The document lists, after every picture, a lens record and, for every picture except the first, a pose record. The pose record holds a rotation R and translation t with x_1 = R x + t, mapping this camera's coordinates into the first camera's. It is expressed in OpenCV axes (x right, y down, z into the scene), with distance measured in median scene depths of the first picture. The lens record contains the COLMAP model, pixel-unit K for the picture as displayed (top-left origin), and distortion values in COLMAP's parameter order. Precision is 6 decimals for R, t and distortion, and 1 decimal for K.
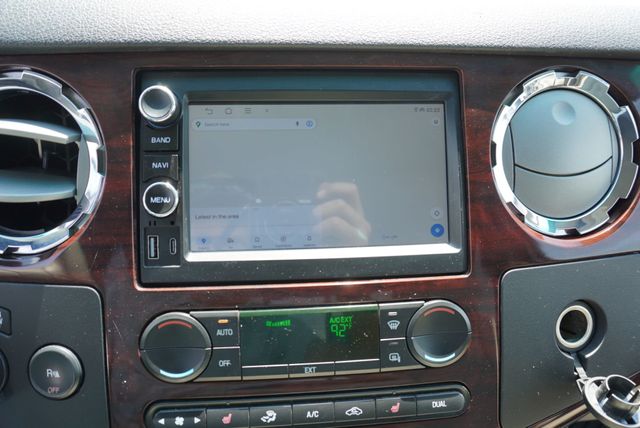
lens RADIAL K [[431.5, 0, 318.1], [0, 431.5, 209.8], [0, 0, 1]] dist [-0.051789, 0.028489]
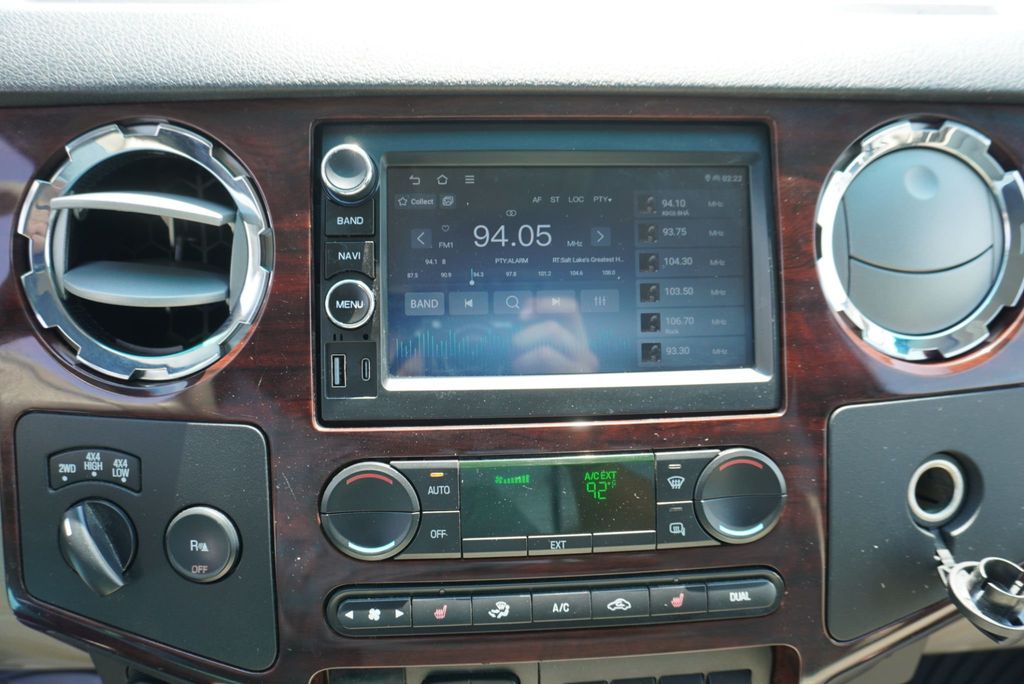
lens RADIAL K [[690.4, 0, 508.6], [0, 690.4, 333.4], [0, 0, 1]] dist [-0.051789, 0.028489]
pose [[0.999639, 0.004080, -0.026538, -0.070866], [-0.004023, 0.999990, 0.002188, 0.021377], [0.026547, -0.002081, 0.999645, -0.137663]]
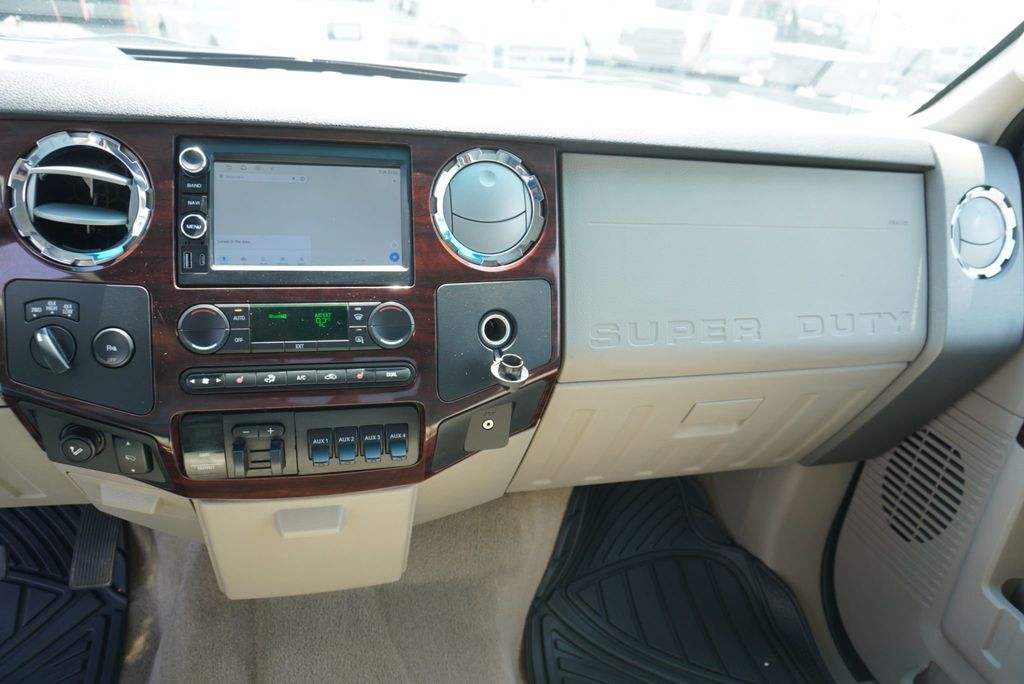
lens RADIAL K [[690.4, 0, 498.4], [0, 690.4, 344.3], [0, 0, 1]] dist [-0.051789, 0.028489]
pose [[0.986724, 0.004764, 0.162335, 0.267428], [-0.004790, 0.999989, -0.000229, 0.361368], [-0.162334, -0.000551, 0.986736, -1.409272]]
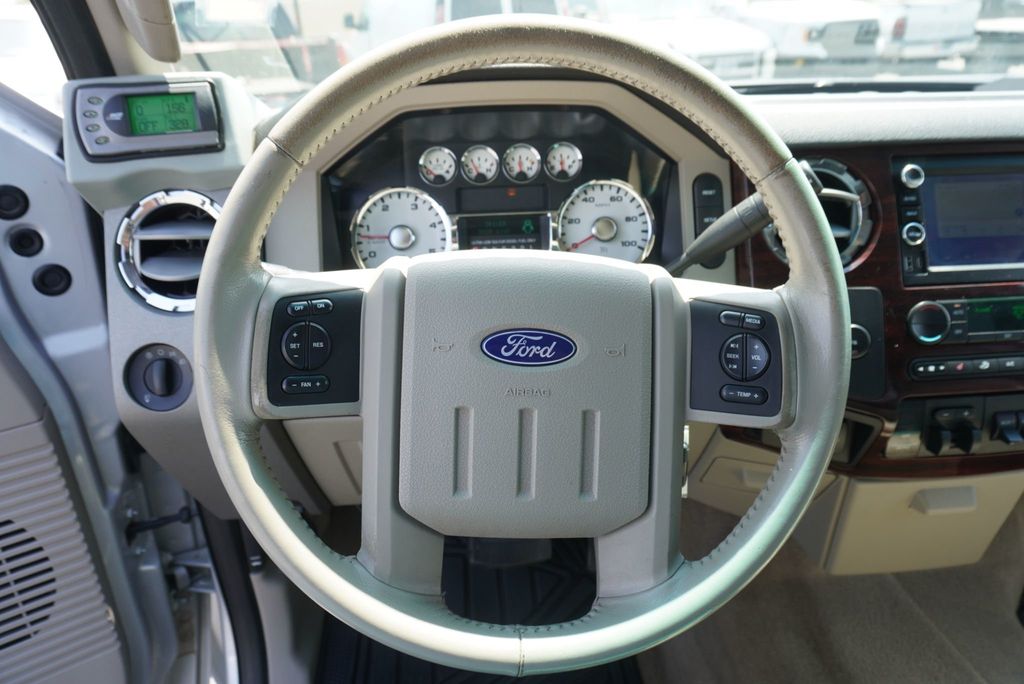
lens RADIAL K [[690.4, 0, 519.9], [0, 690.4, 337.1], [0, 0, 1]] dist [-0.051789, 0.028489]
pose [[0.999025, -0.024474, -0.036752, -1.765556], [0.023196, 0.999125, -0.034794, 0.421564], [0.037571, 0.033908, 0.998719, -1.629045]]
